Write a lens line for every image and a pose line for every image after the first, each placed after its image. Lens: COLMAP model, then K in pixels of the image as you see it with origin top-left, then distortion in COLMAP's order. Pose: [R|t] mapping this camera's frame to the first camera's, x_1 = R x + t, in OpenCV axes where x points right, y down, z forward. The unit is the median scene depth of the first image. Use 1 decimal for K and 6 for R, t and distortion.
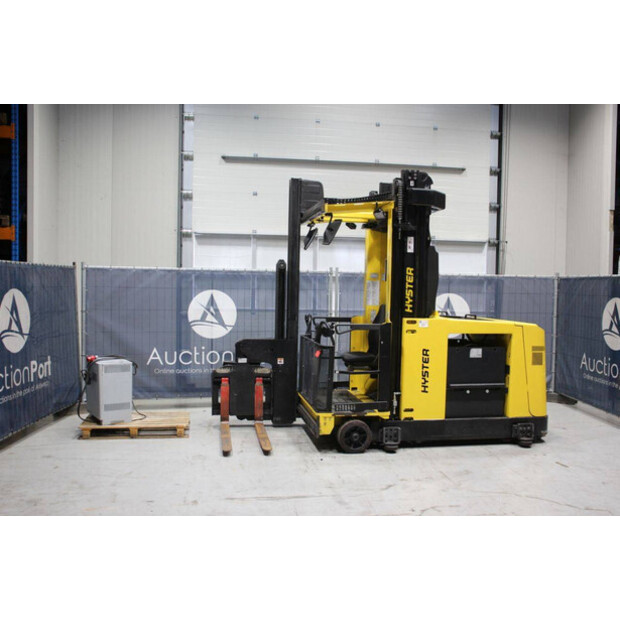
lens RADIAL K [[611.9, 0, 310.0], [0, 611.9, 310.0], [0, 0, 1]] dist [-0.137741, 0.208852]
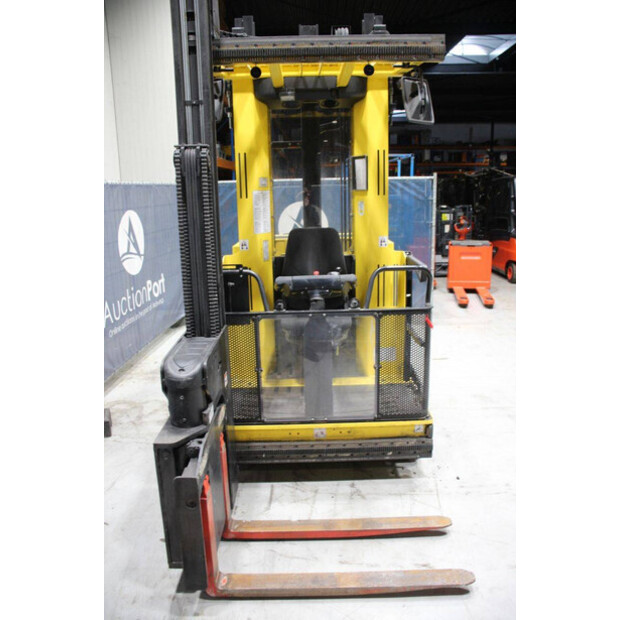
lens RADIAL K [[507.6, 0, 310.0], [0, 507.6, 310.0], [0, 0, 1]] dist [-0.171450, 0.145123]
pose [[0.148504, -0.249350, 0.956959, -0.418313], [0.063458, 0.968098, 0.242405, -0.057067], [-0.986874, 0.024729, 0.159590, 0.967344]]
